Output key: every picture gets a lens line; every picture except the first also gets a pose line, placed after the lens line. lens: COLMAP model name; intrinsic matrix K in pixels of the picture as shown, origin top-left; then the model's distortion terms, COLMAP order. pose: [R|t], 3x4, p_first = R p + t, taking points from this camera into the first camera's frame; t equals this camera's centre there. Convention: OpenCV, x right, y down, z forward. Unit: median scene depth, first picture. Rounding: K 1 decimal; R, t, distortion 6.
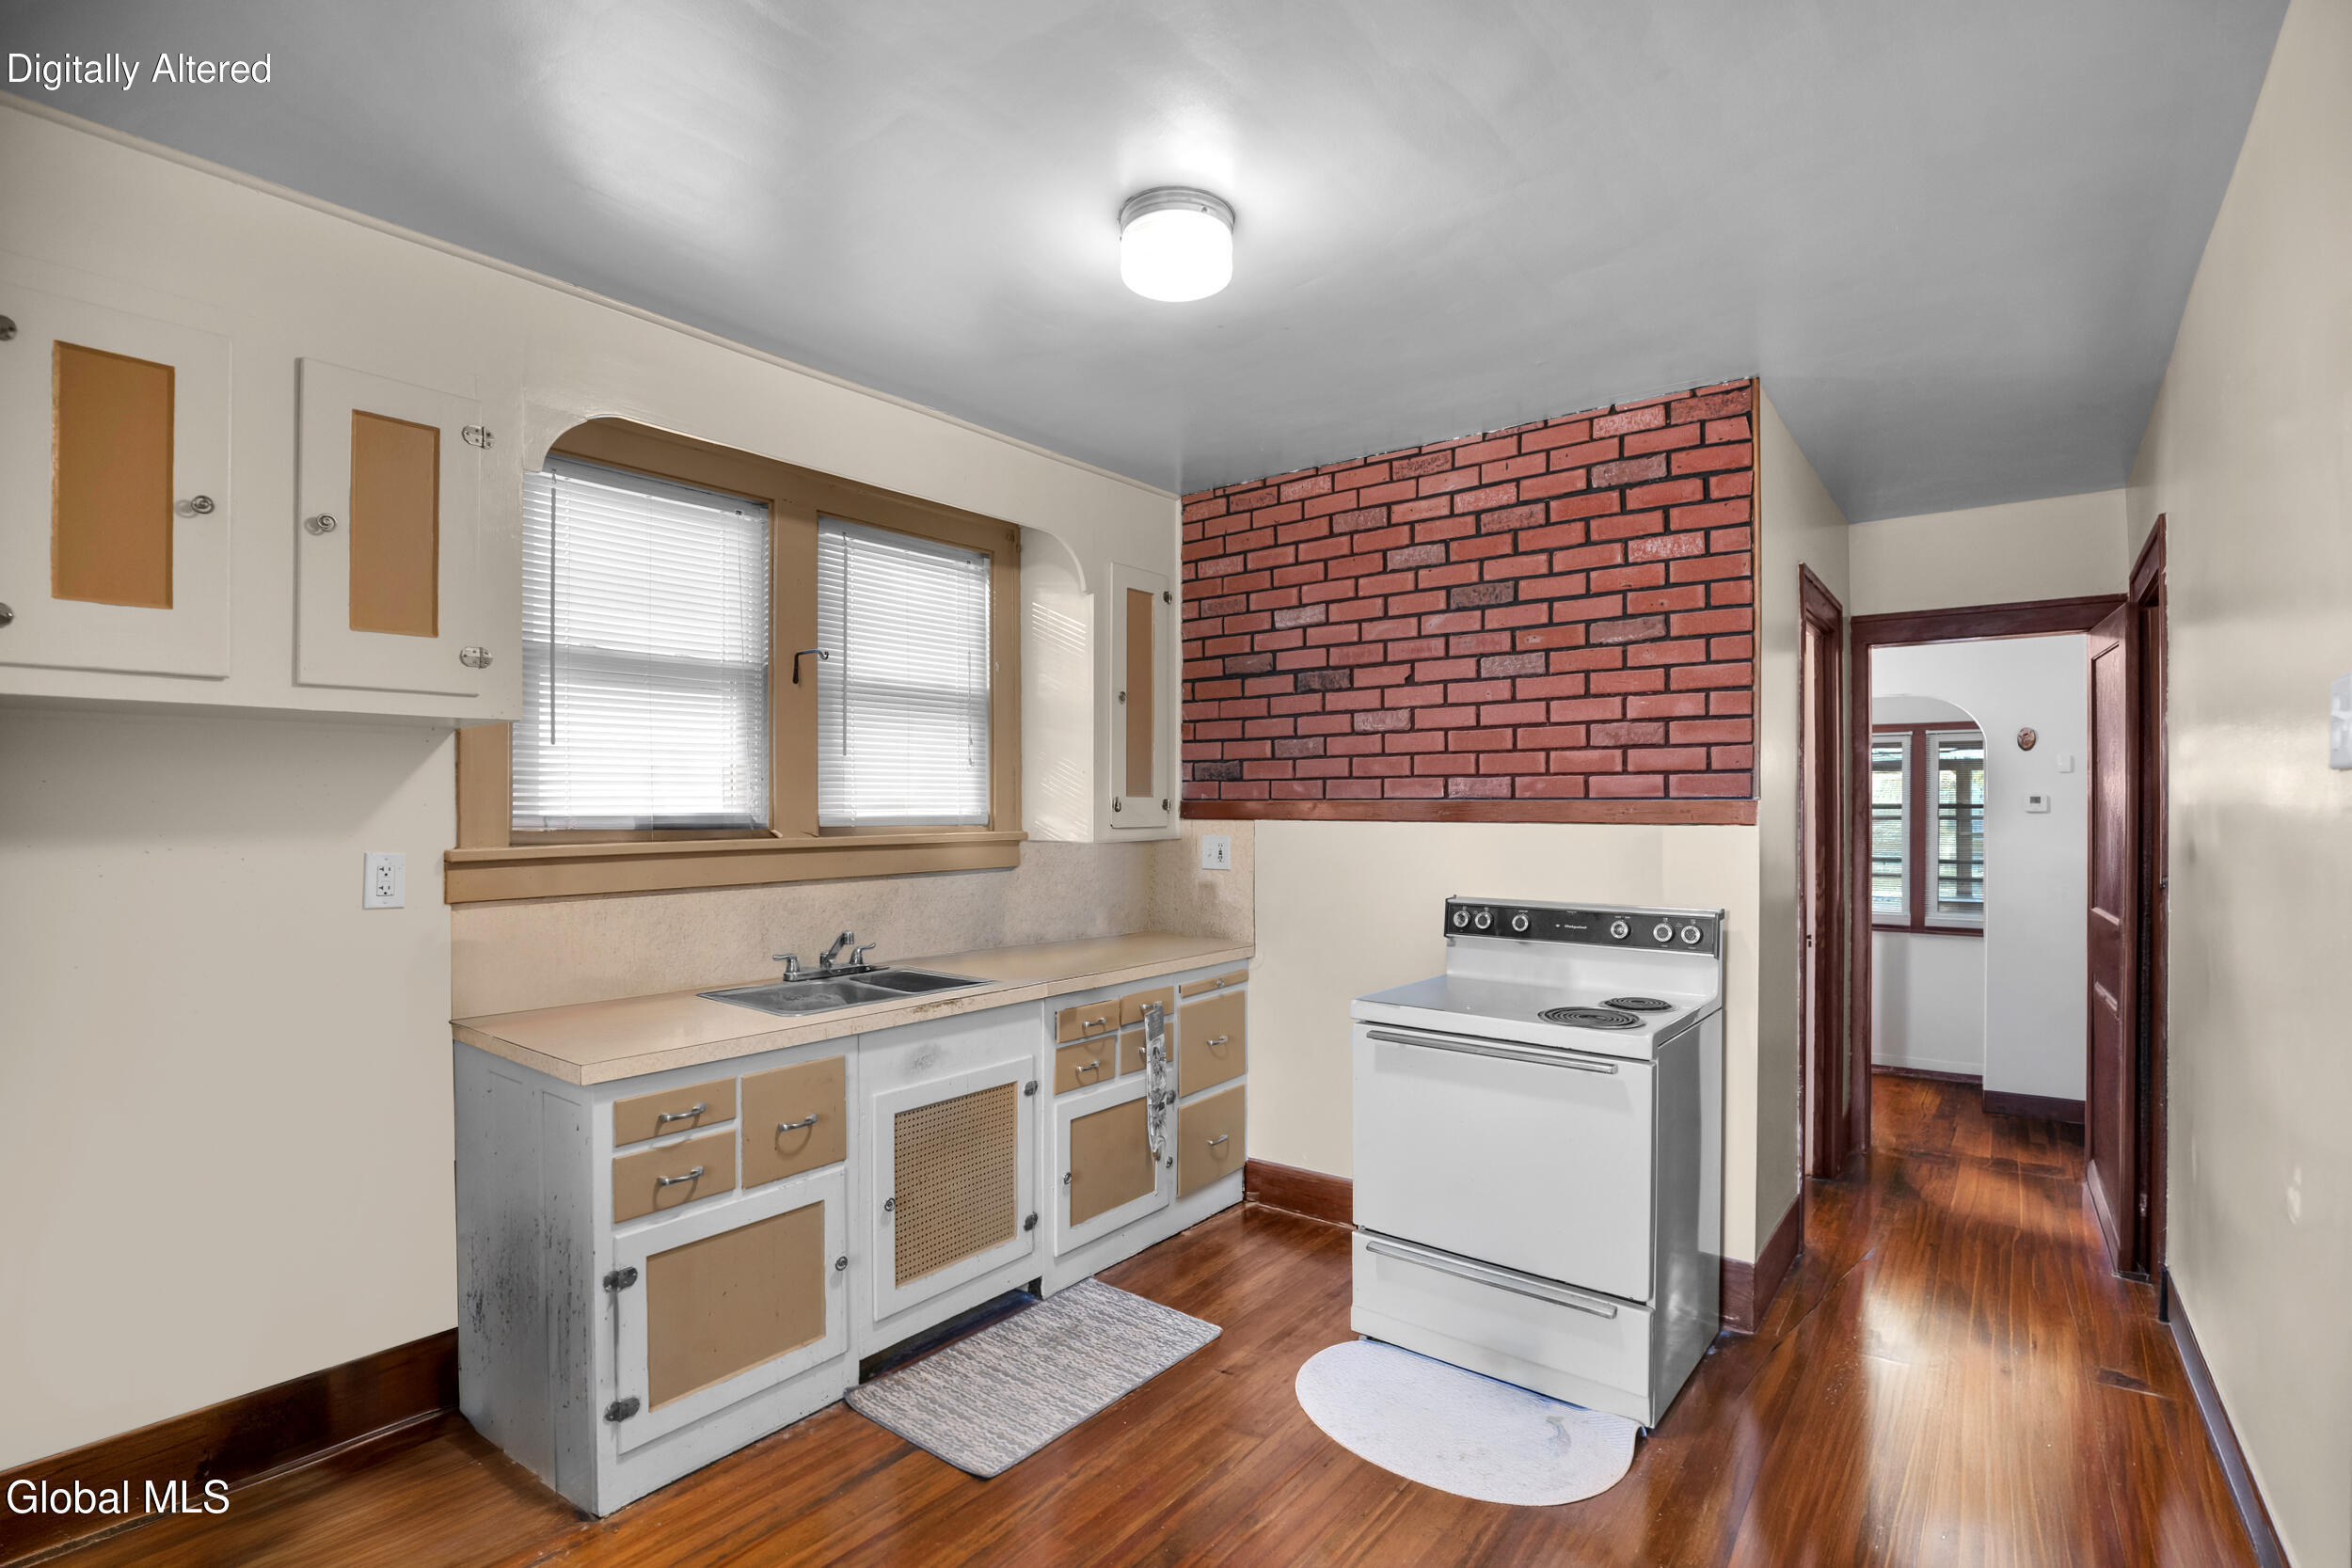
lens RADIAL K [[1105.1, 0, 1180.9], [0, 1105.1, 800.1], [0, 0, 1]] dist [-0.025220, -0.000296]
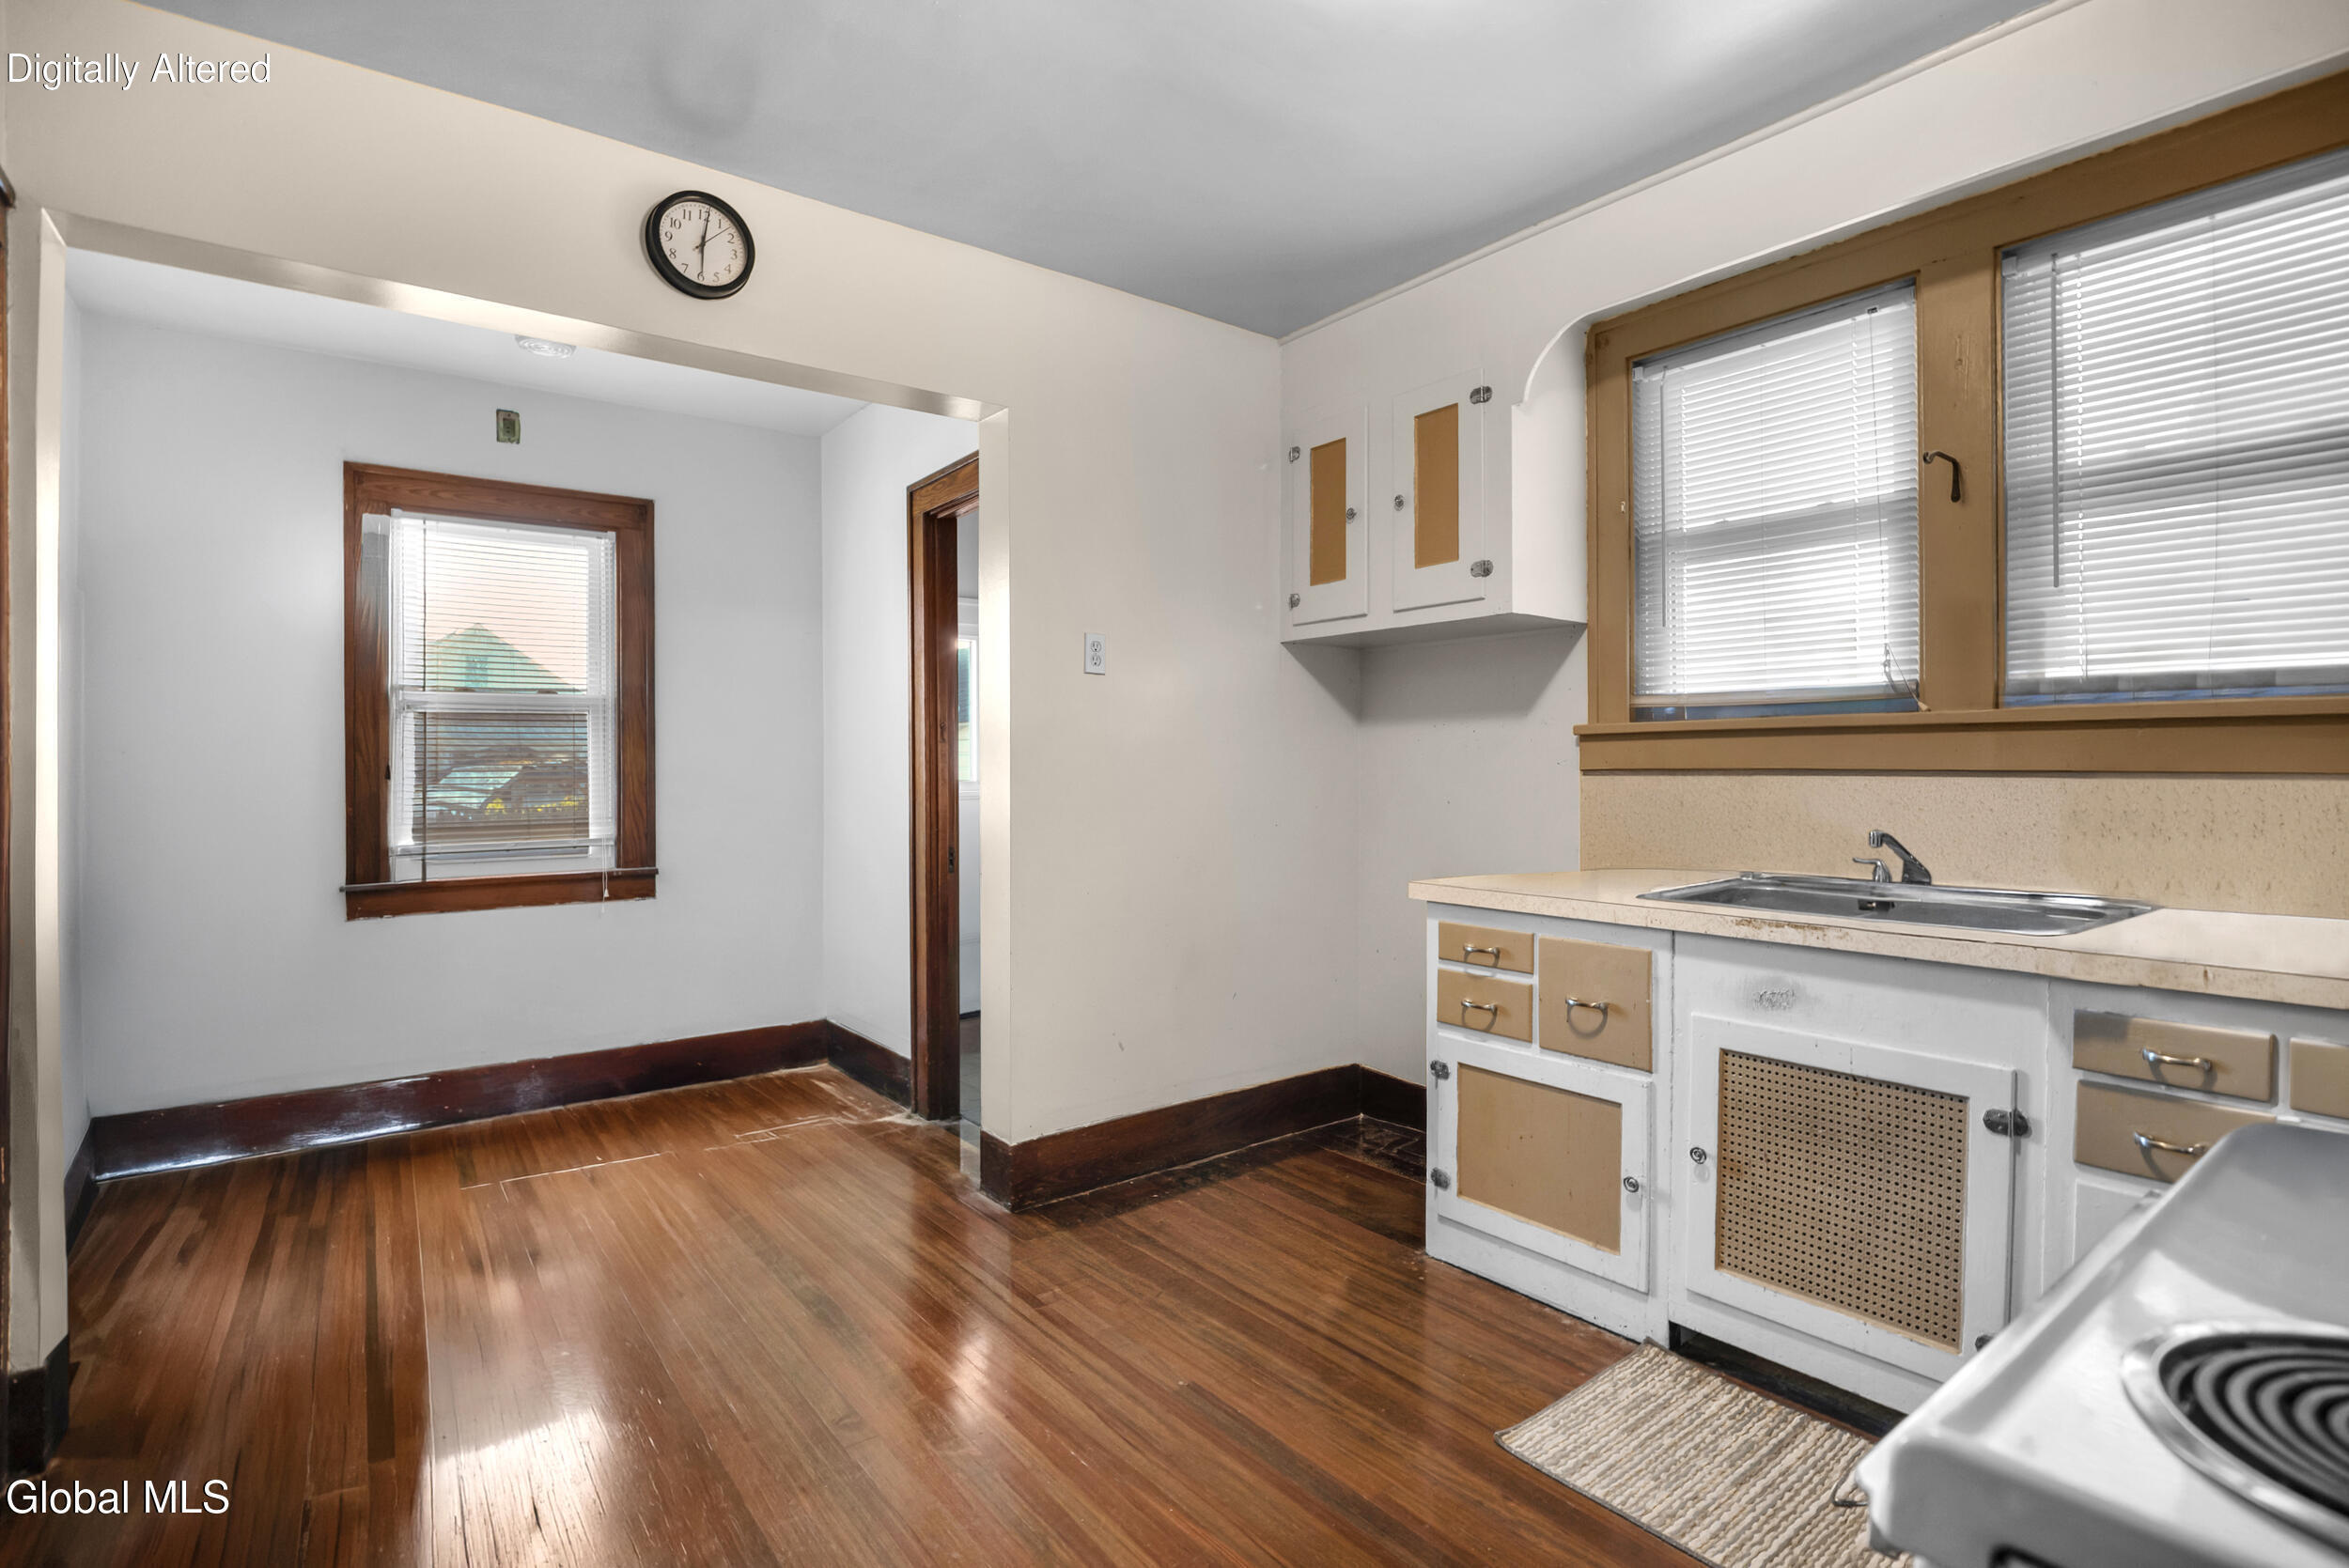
lens RADIAL K [[1103.7, 0, 1175.3], [0, 1103.7, 769.0], [0, 0, 1]] dist [-0.025220, -0.000296]
pose [[-0.235253, 0.009788, -0.971885, 0.623092], [0.006675, 0.999942, 0.008455, 0.081817], [0.971911, -0.004498, -0.235305, 0.857632]]
